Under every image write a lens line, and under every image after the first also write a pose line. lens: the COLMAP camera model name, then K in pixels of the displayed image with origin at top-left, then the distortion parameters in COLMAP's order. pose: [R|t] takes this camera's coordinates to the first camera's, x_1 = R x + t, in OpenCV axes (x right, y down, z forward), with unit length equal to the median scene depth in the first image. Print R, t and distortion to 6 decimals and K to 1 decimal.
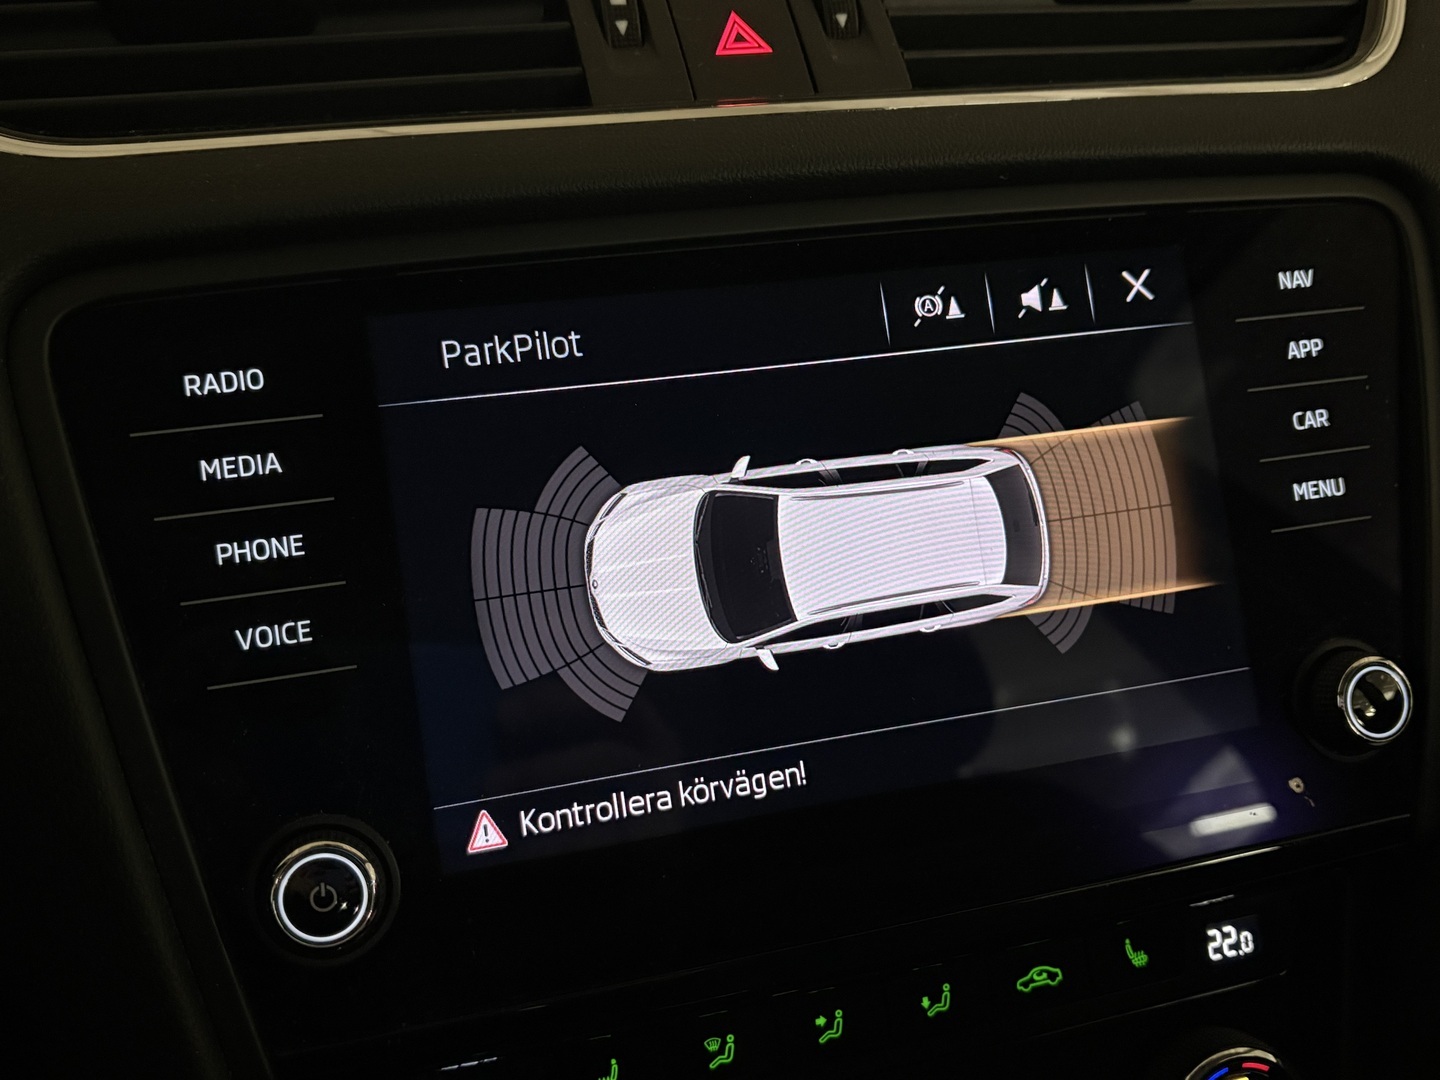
lens RADIAL K [[1437.5, 0, 720.0], [0, 1437.5, 540.0], [0, 0, 1]] dist [0.009813, -0.192397]
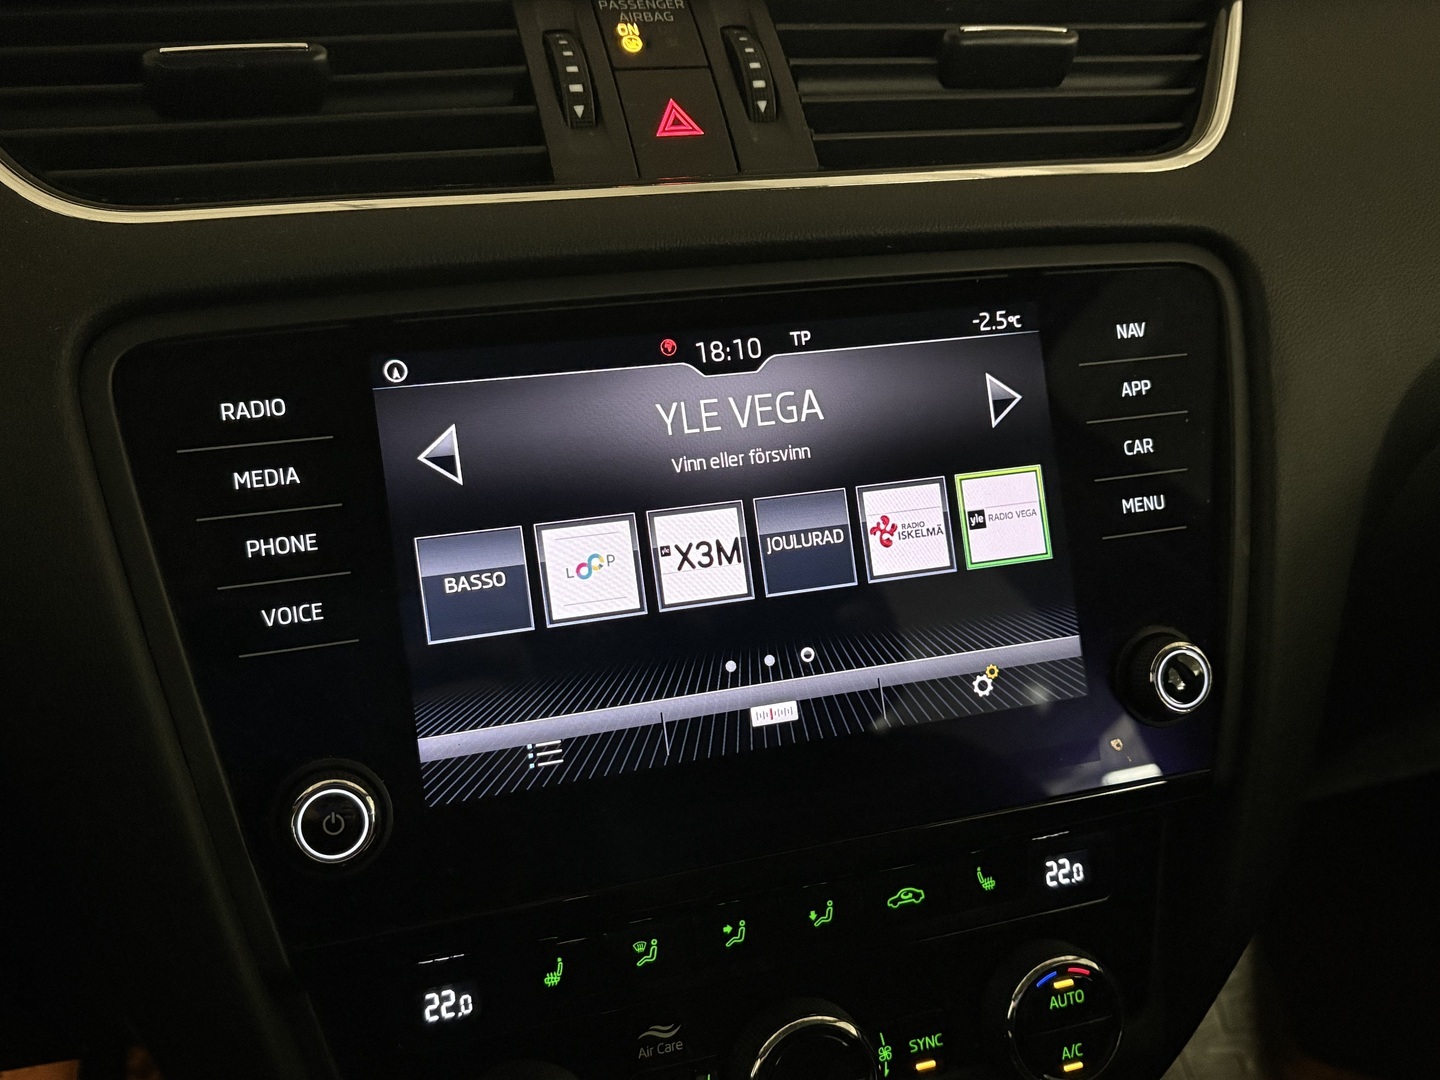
lens RADIAL K [[1437.5, 0, 720.0], [0, 1437.5, 540.0], [0, 0, 1]] dist [0.009813, -0.192397]
pose [[0.998713, 0.017475, 0.047612, -0.001195], [-0.018924, 0.999366, 0.030146, -0.037095], [-0.047055, -0.031008, 0.998411, -0.223414]]
